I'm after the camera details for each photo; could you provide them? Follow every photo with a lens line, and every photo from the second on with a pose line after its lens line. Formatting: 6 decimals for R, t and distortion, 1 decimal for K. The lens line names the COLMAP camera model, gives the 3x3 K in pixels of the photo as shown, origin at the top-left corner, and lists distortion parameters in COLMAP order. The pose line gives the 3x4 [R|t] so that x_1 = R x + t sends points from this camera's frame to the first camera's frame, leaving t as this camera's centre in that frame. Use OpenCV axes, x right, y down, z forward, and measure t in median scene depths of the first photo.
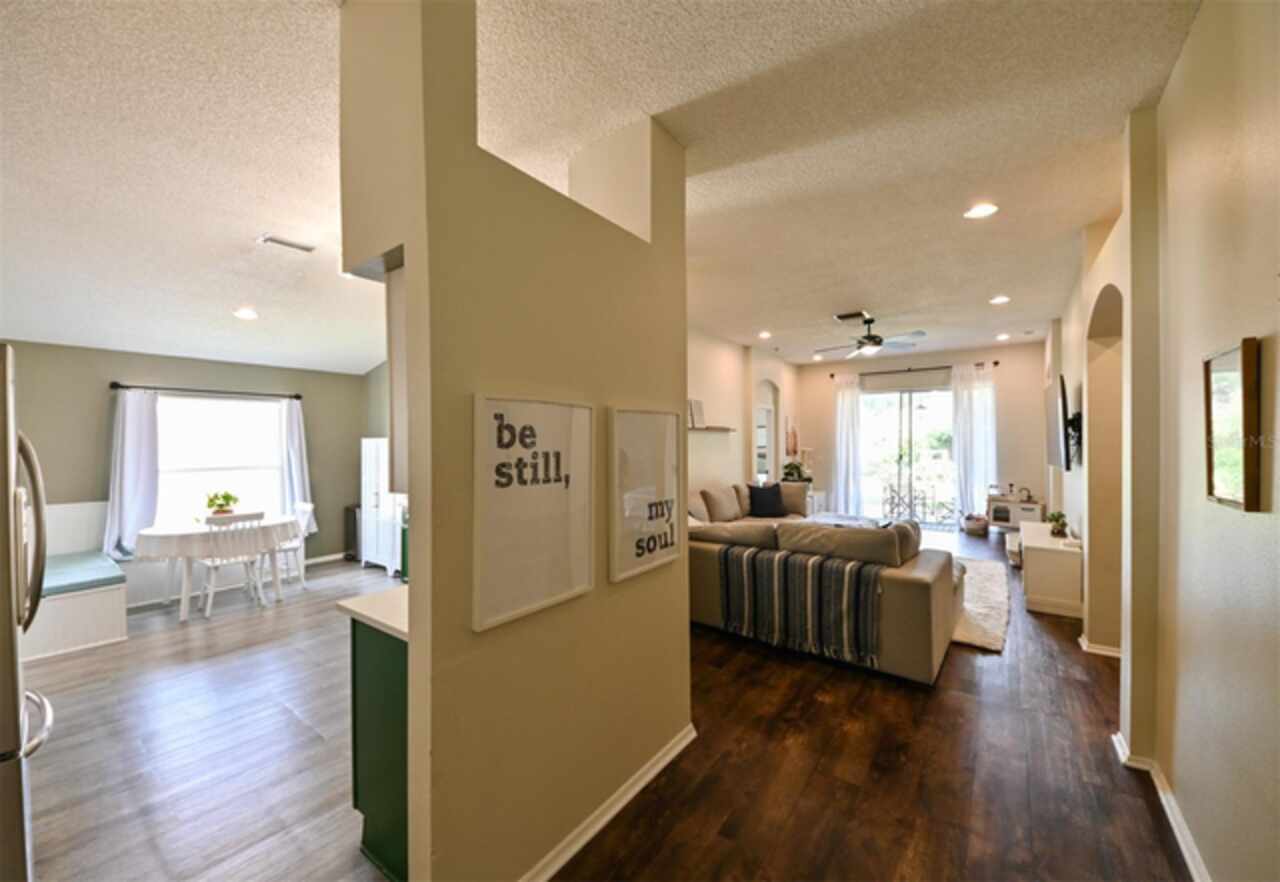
lens RADIAL K [[481.7, 0, 647.5], [0, 481.7, 441.6], [0, 0, 1]] dist [0.001091, -0.000248]
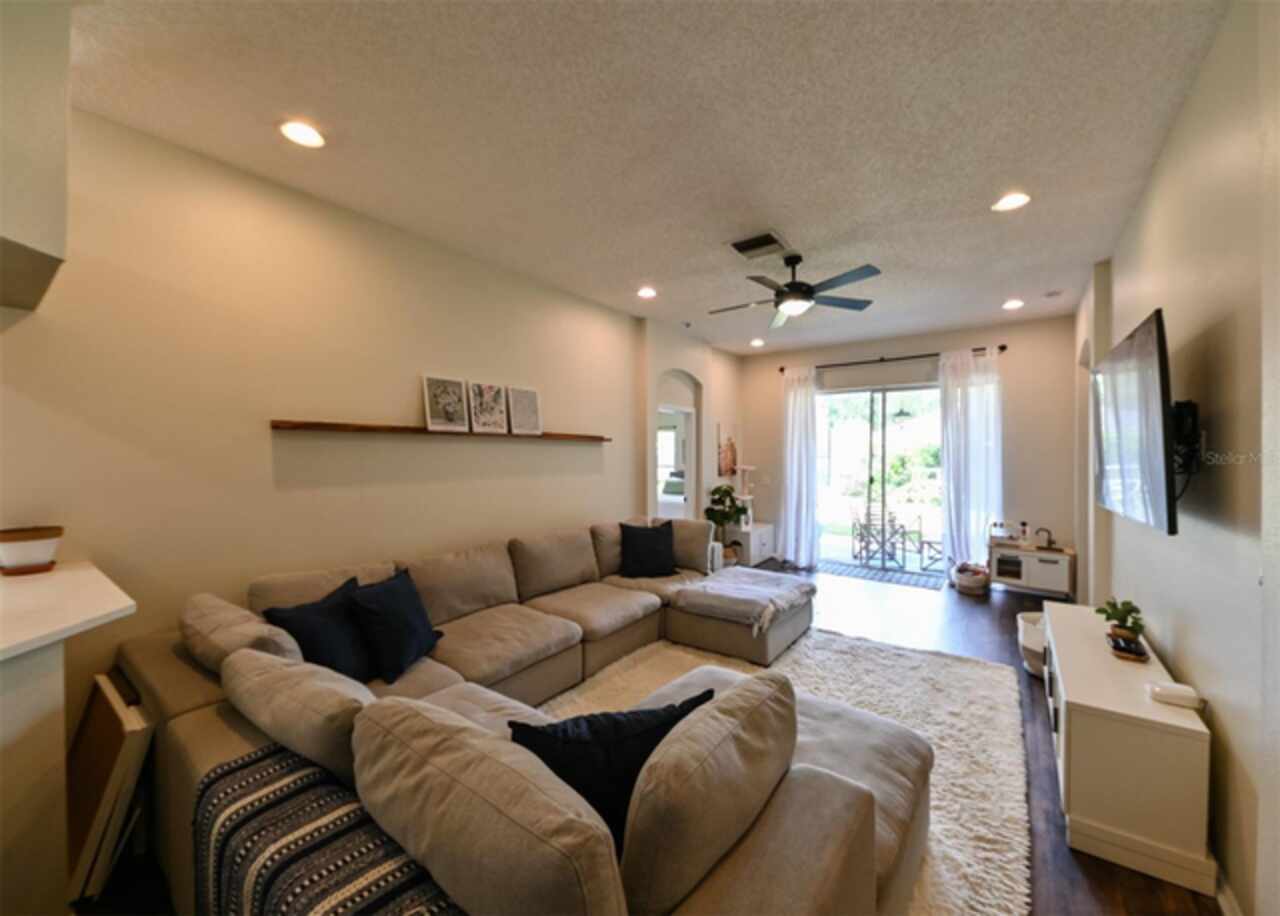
lens RADIAL K [[505.3, 0, 628.0], [0, 505.3, 453.3], [0, 0, 1]] dist [-0.005992, -0.000425]
pose [[0.999914, 0.008887, -0.009691, 0.192286], [-0.008926, 0.999952, -0.004020, -0.002491], [0.009654, 0.004106, 0.999945, 0.270326]]
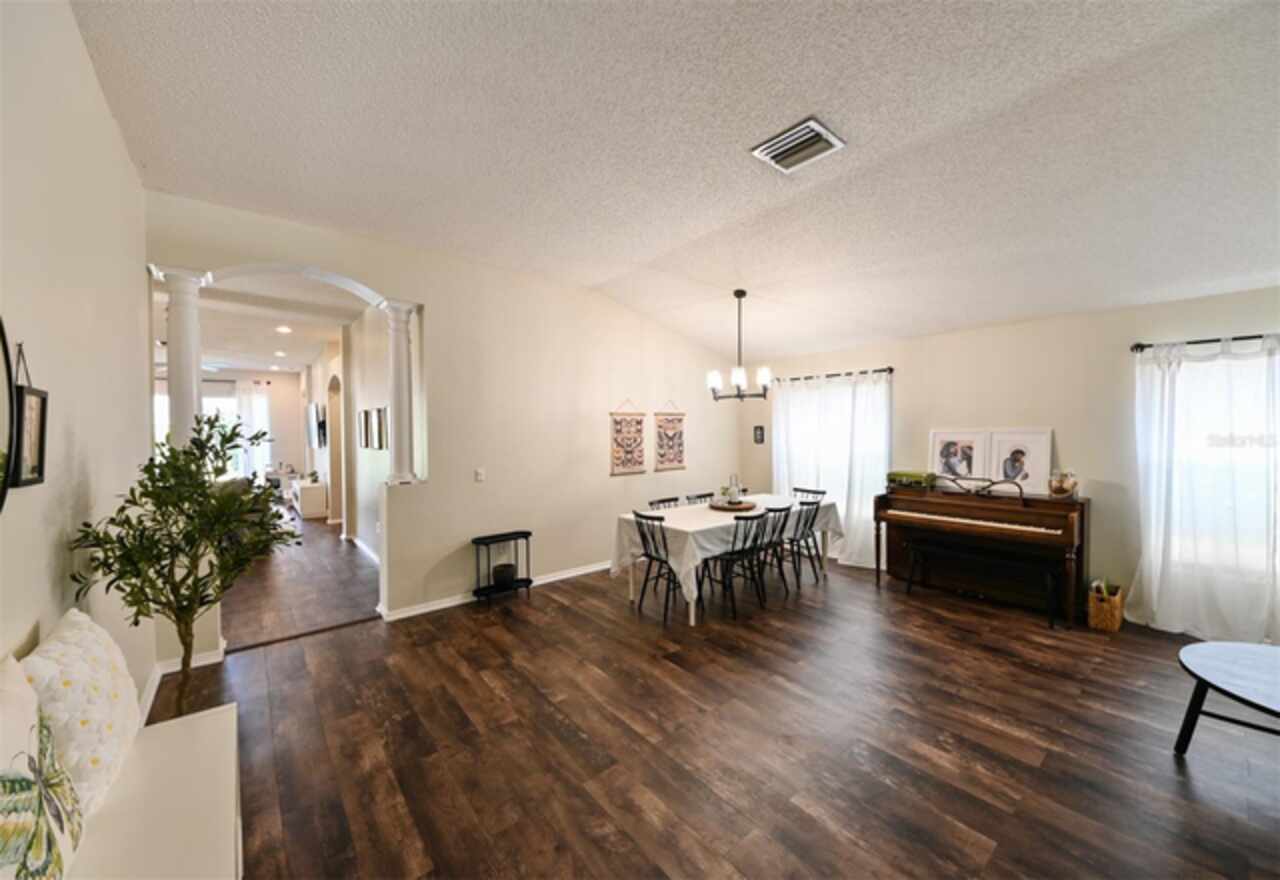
lens RADIAL K [[481.7, 0, 640.3], [0, 481.7, 428.9], [0, 0, 1]] dist [0.001091, -0.000248]
pose [[0.234406, -0.006795, 0.972115, -0.453060], [0.021779, 0.999761, 0.001737, 0.002152], [-0.971895, 0.020764, 0.234498, -0.459070]]
